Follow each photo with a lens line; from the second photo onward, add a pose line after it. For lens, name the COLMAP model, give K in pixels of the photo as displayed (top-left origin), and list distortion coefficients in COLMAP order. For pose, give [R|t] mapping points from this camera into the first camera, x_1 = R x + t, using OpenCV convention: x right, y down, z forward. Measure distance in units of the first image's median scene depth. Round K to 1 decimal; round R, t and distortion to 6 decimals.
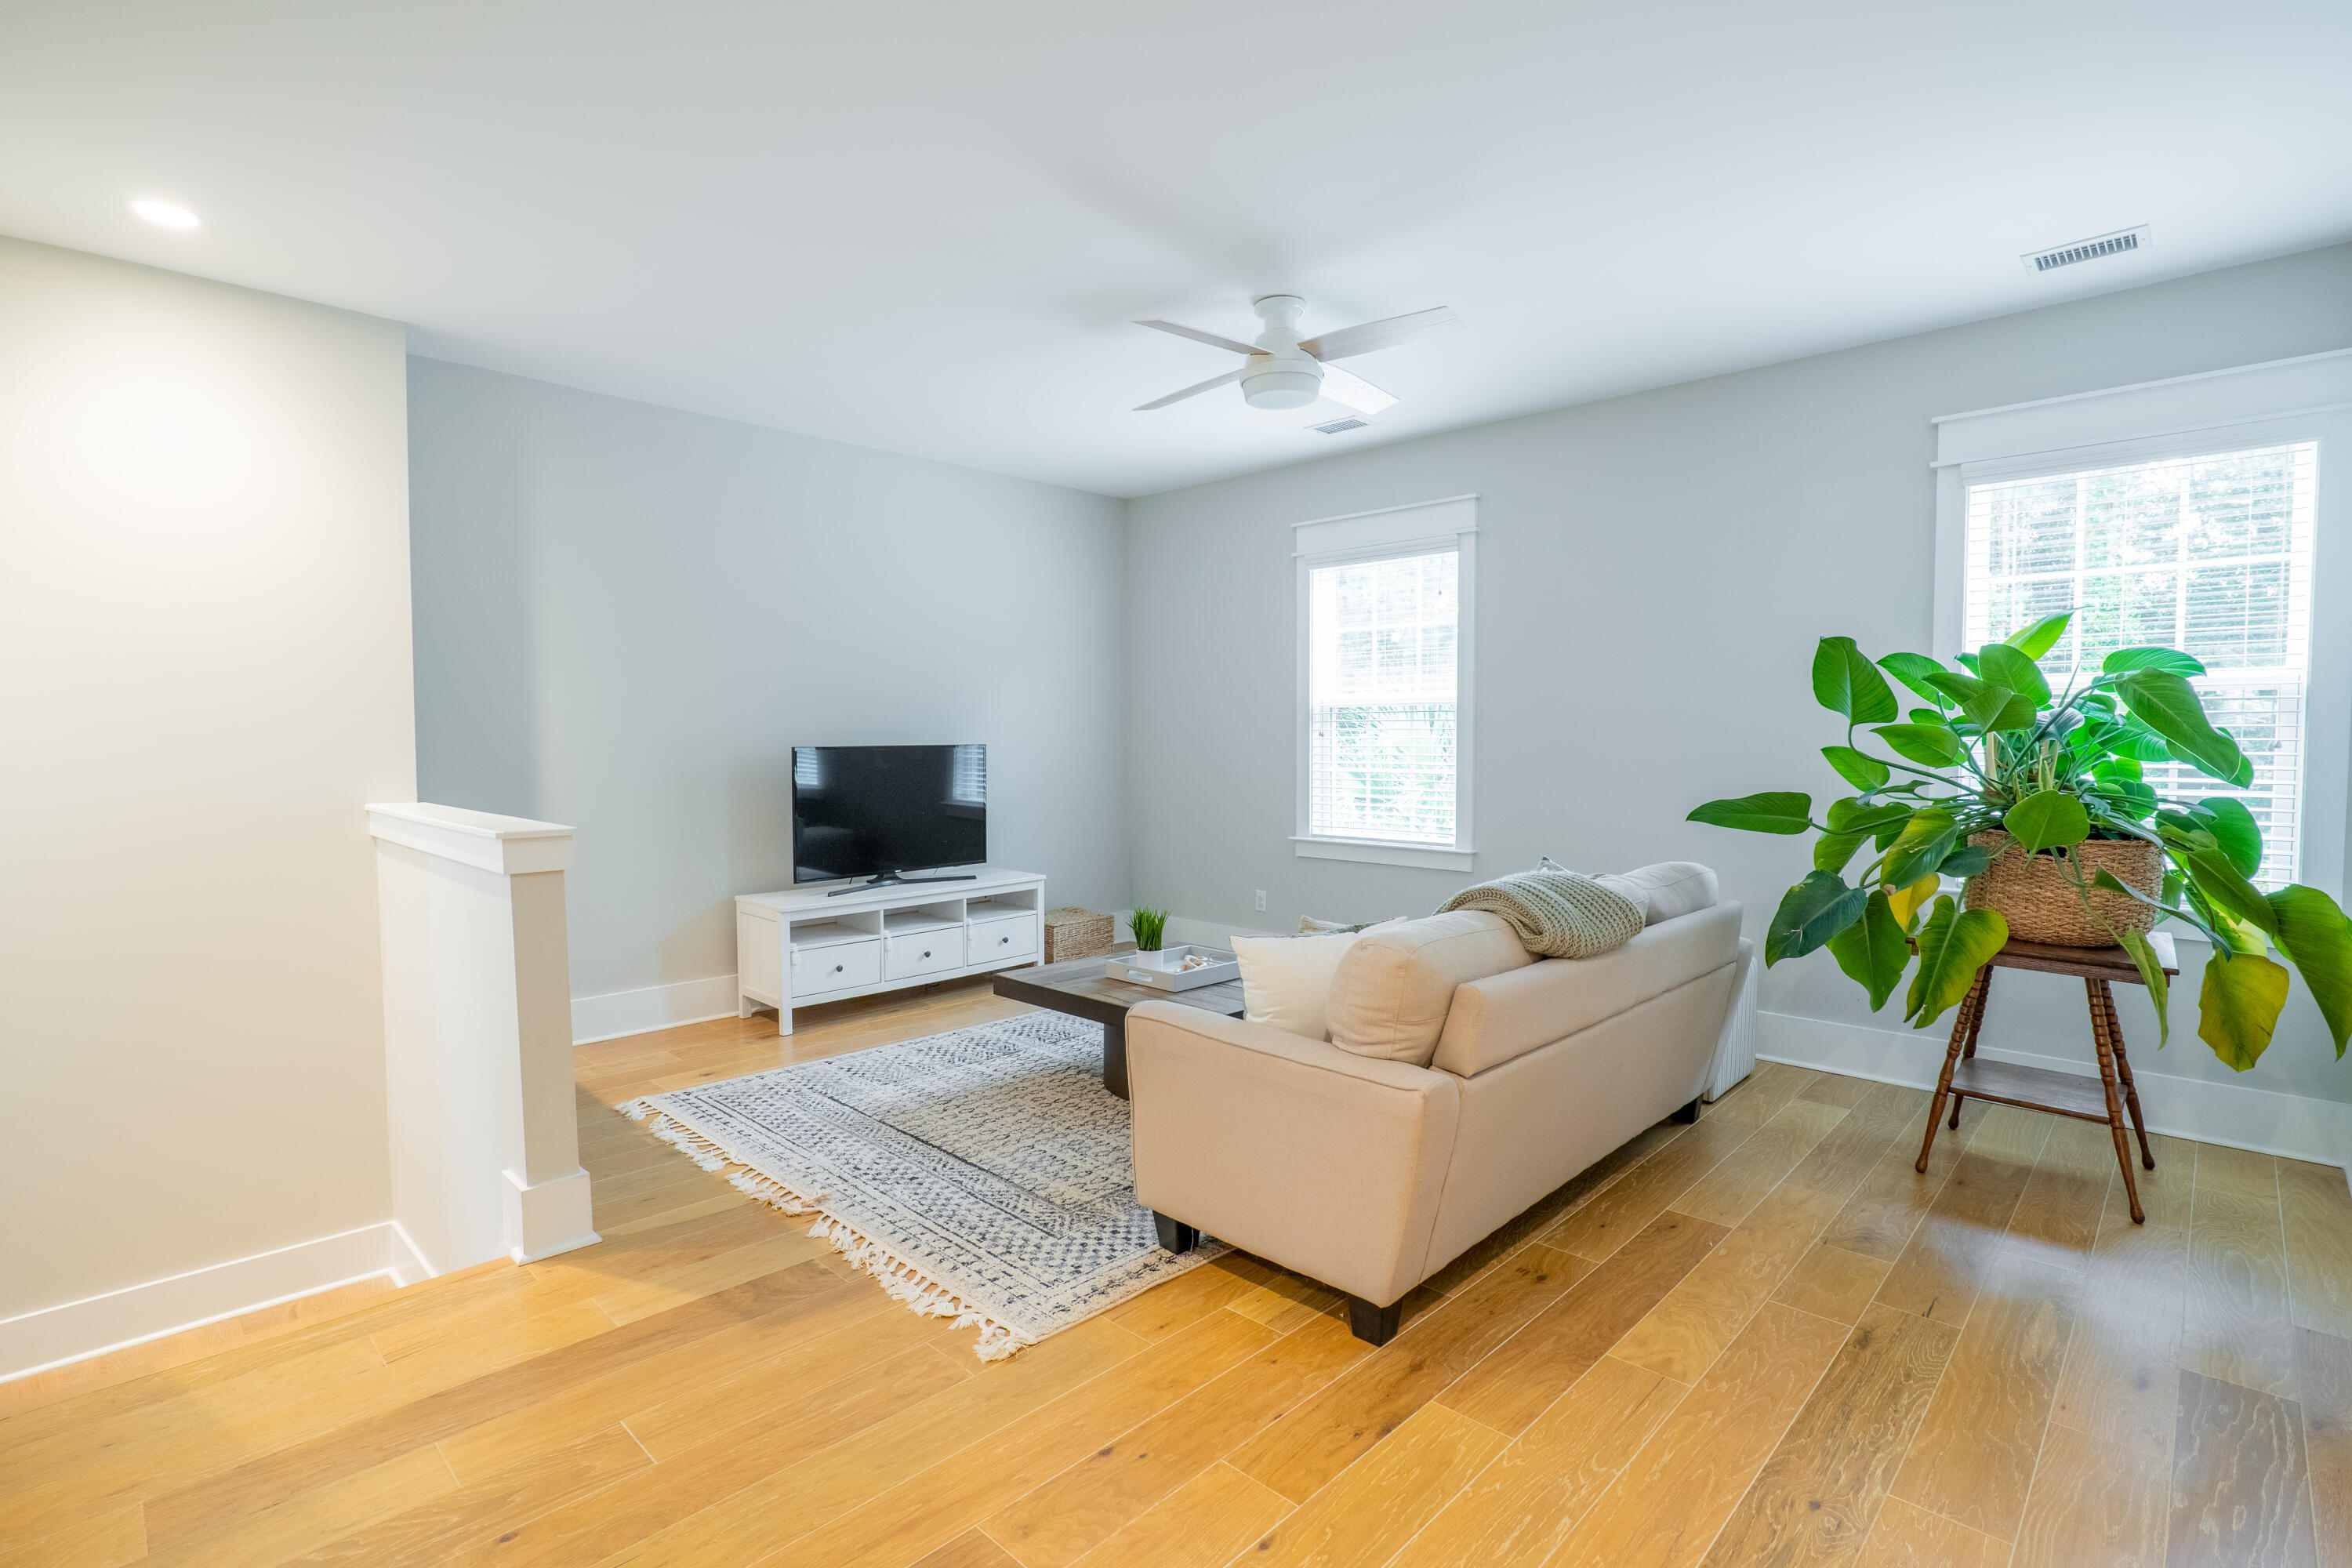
lens RADIAL K [[1095.3, 0, 1175.6], [0, 1095.3, 785.3], [0, 0, 1]] dist [-0.009913, 0.000358]
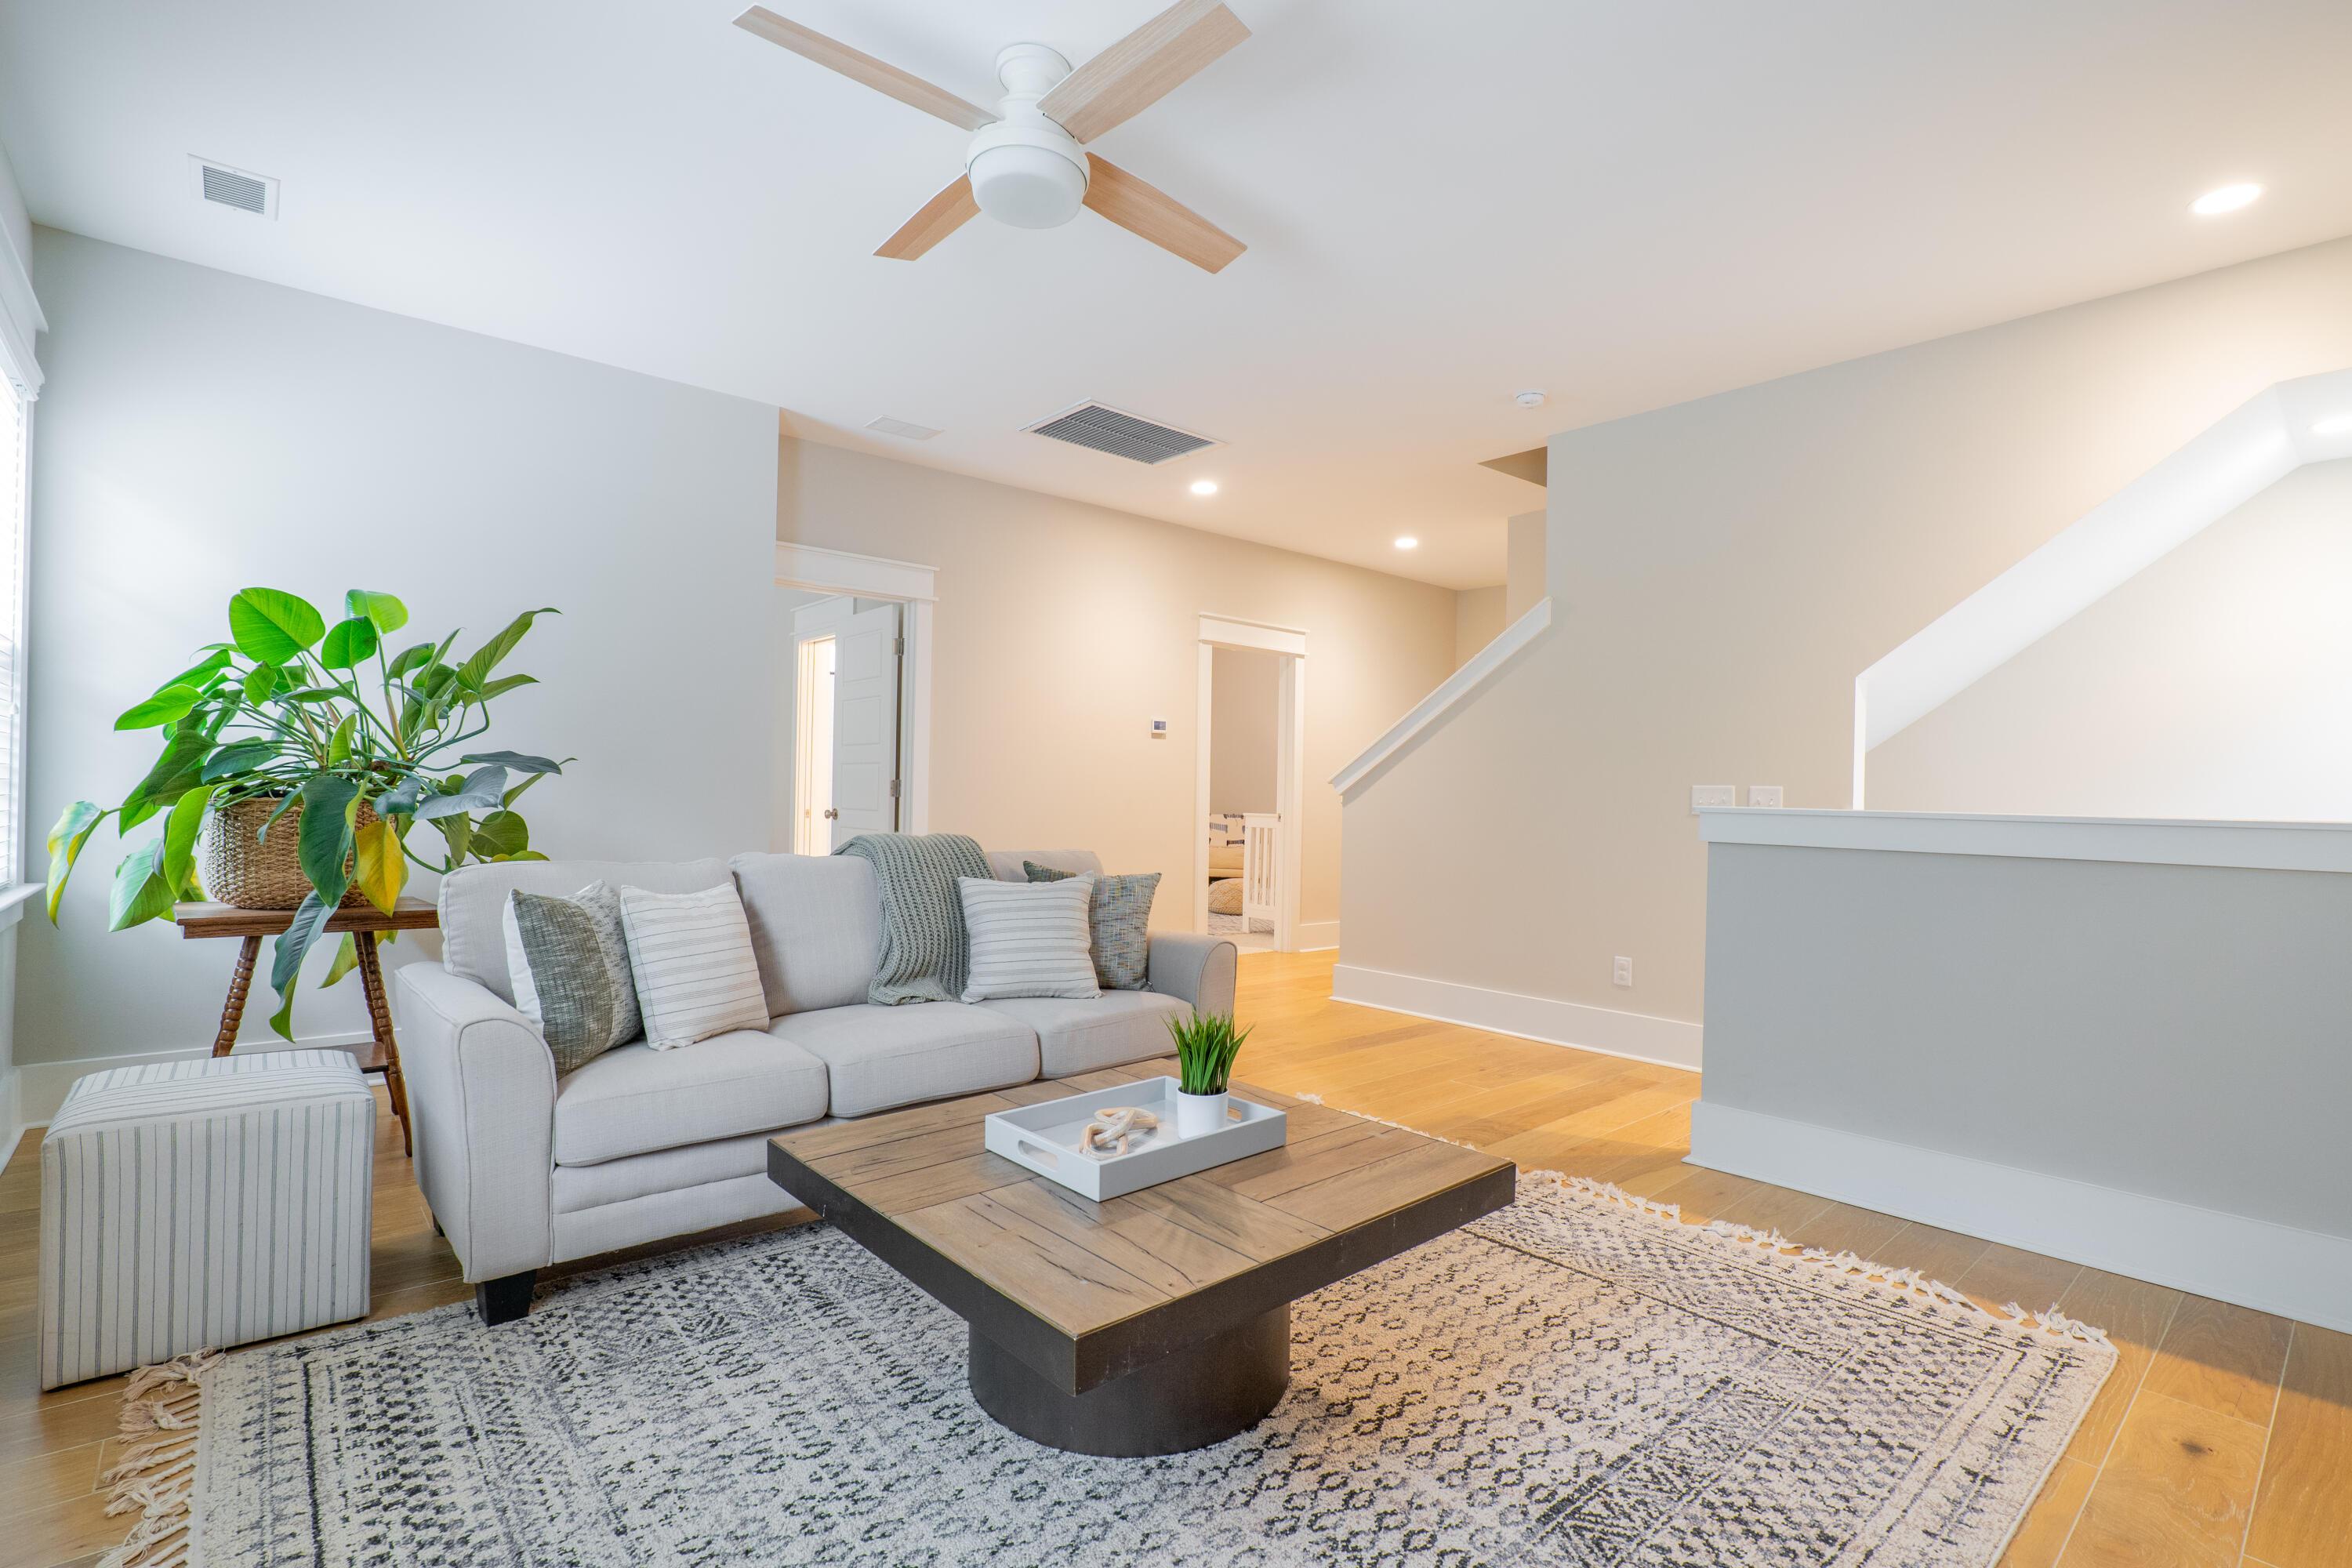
lens RADIAL K [[1095.3, 0, 1175.2], [0, 1095.3, 783.4], [0, 0, 1]] dist [-0.009913, 0.000358]
pose [[-0.995849, -0.013918, 0.089952, -0.062277], [-0.011455, 0.999547, 0.027840, -0.013149], [-0.090299, 0.026694, -0.995557, 1.702260]]
